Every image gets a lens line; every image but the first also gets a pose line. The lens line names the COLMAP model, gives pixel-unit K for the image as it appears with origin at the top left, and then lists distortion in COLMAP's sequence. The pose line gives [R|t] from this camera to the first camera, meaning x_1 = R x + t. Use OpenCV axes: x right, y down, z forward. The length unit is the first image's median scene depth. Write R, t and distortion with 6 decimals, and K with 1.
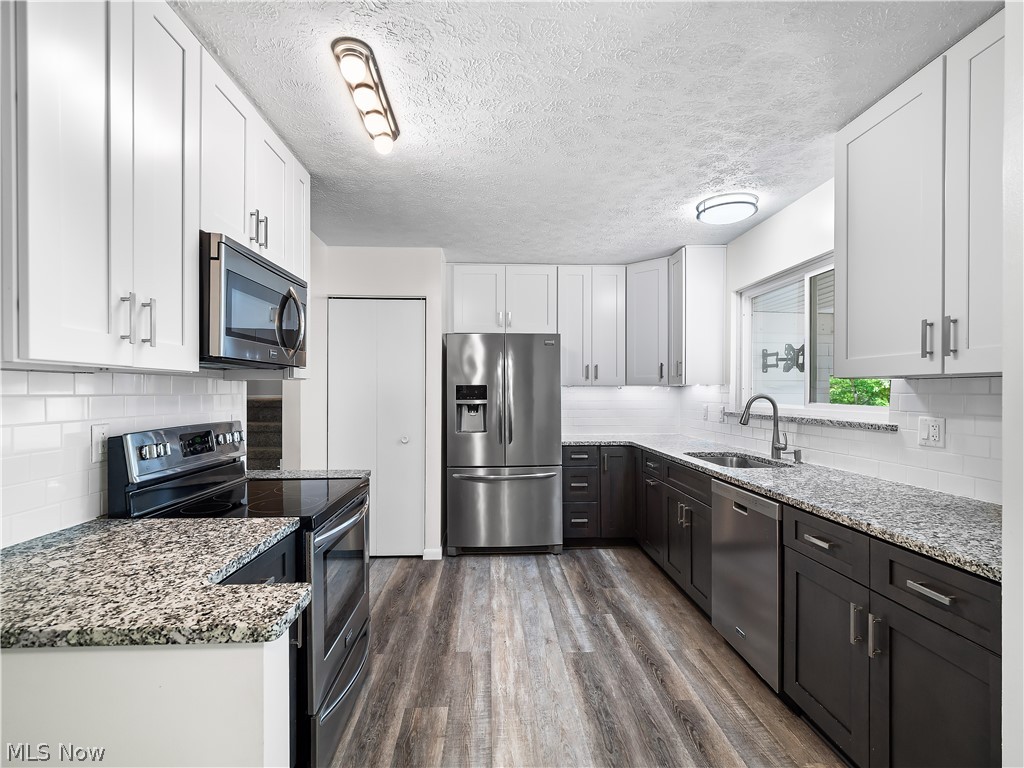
lens RADIAL K [[503.6, 0, 512.2], [0, 503.6, 394.0], [0, 0, 1]] dist [0.001645, -0.000441]
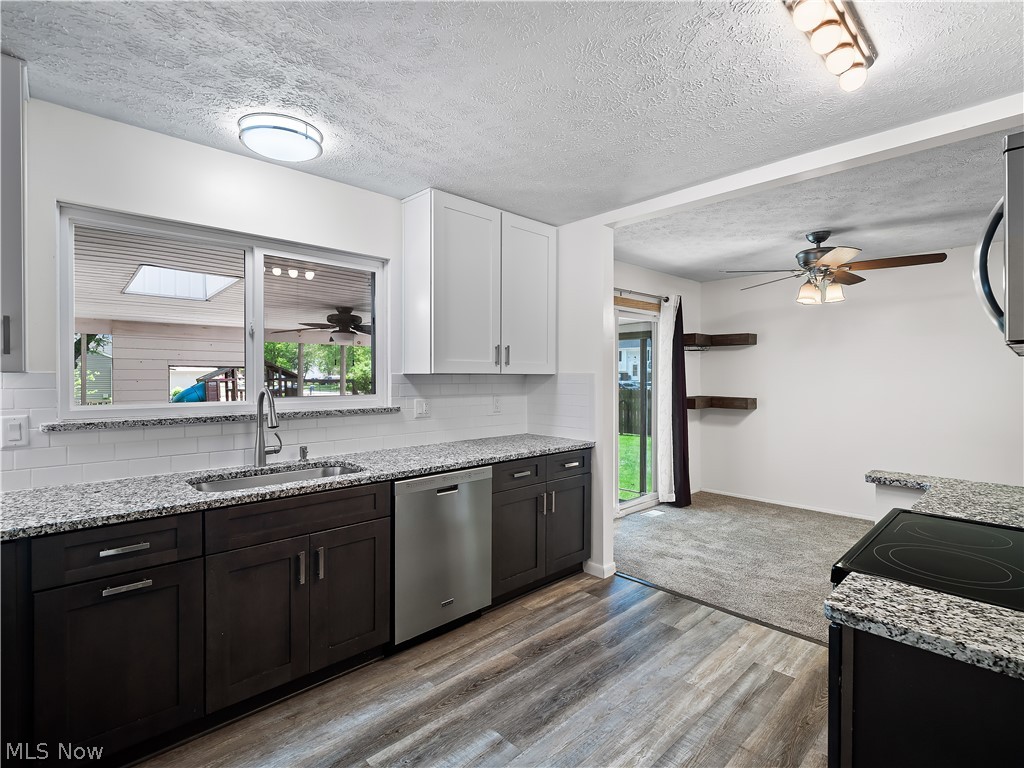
lens RADIAL K [[500.1, 0, 511.7], [0, 500.1, 381.2], [0, 0, 1]] dist [-0.001186, -0.001211]
pose [[-0.655461, -0.011038, 0.755149, -0.438912], [-0.000084, 0.999894, 0.014543, -0.026686], [-0.755229, 0.009469, -0.655392, 1.528574]]
